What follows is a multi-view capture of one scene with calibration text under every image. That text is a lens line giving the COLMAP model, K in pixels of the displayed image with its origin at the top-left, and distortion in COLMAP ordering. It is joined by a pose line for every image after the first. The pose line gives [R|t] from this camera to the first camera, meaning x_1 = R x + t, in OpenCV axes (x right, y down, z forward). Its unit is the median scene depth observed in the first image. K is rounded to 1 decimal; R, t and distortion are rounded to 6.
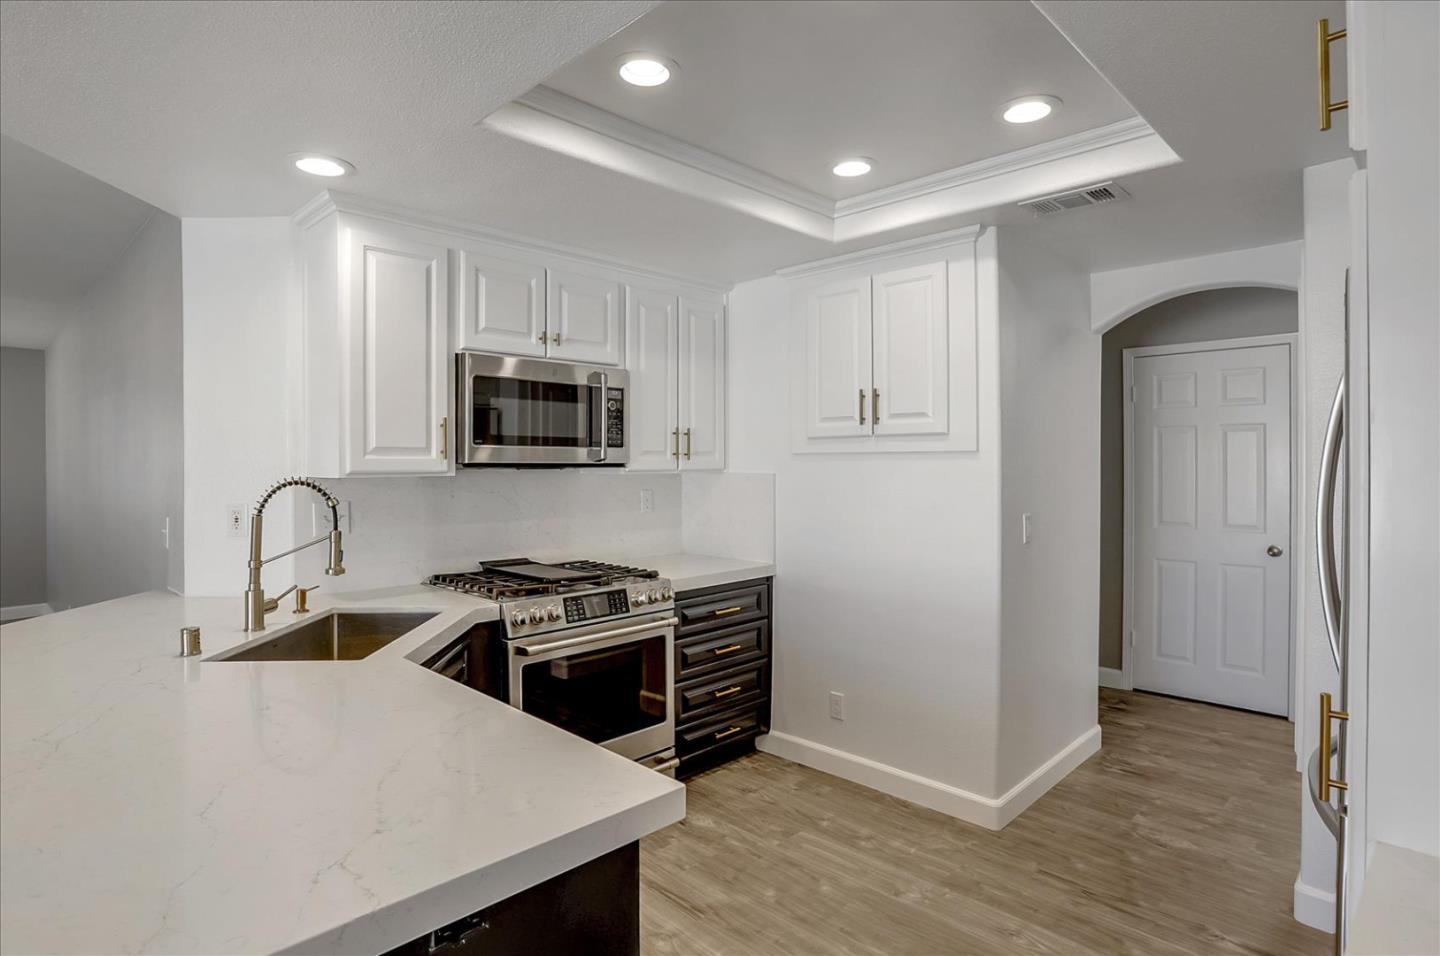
lens RADIAL K [[713.1, 0, 722.3], [0, 713.1, 468.3], [0, 0, 1]] dist [-0.041600, 0.031661]
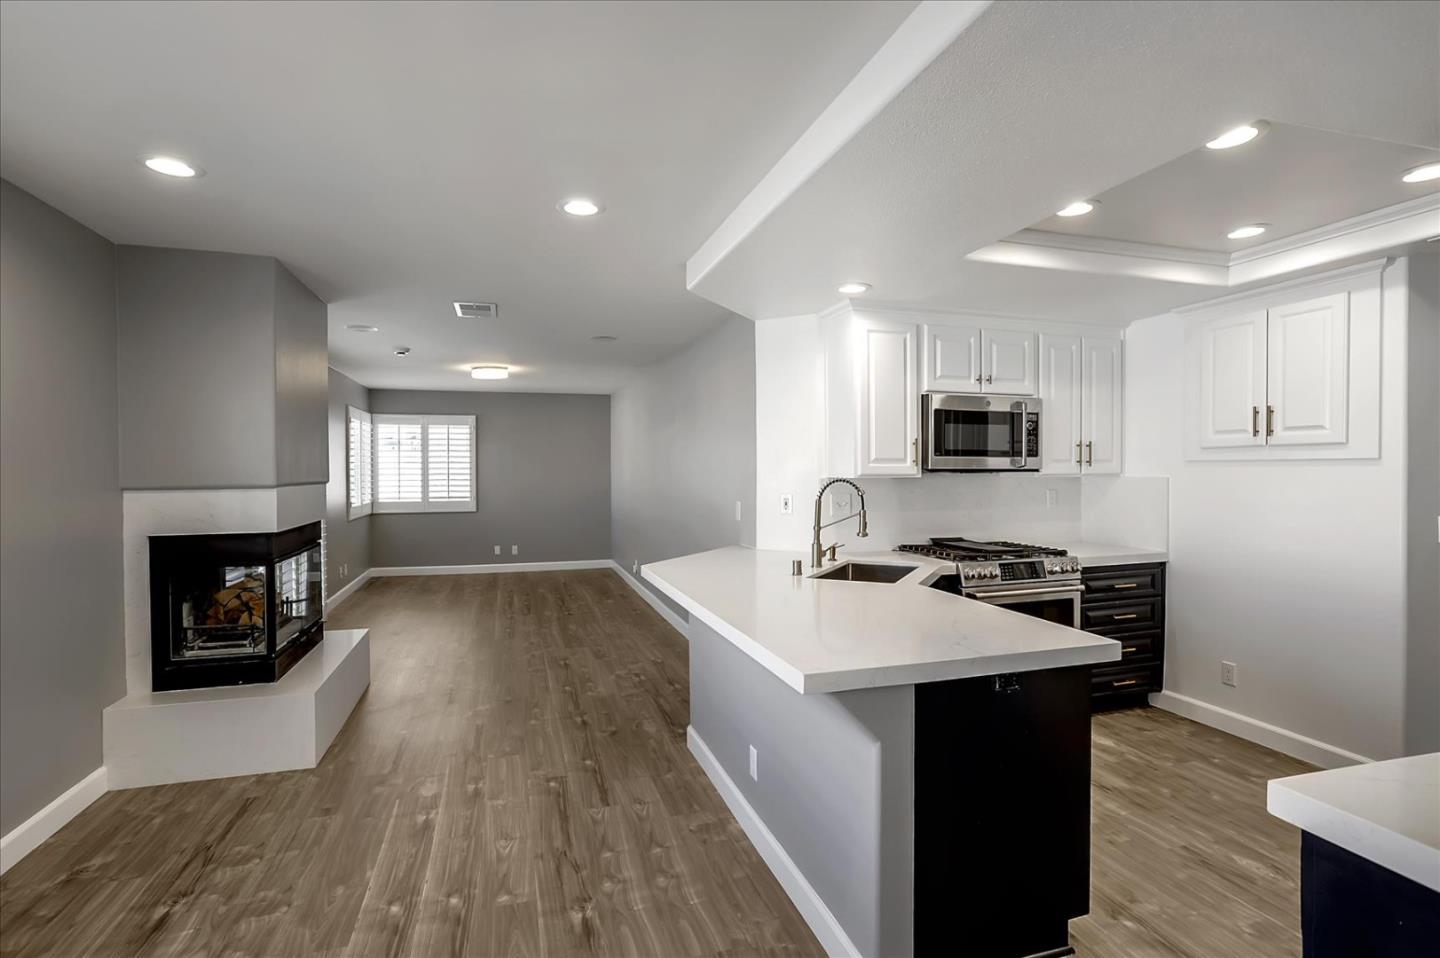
lens RADIAL K [[691.1, 0, 741.2], [0, 691.1, 476.3], [0, 0, 1]] dist [-0.055324, 0.044906]
pose [[0.889263, 0.004284, -0.457377, -0.049764], [-0.003243, 0.999990, 0.003063, 0.005105], [0.457386, -0.001241, 0.889268, -0.415134]]
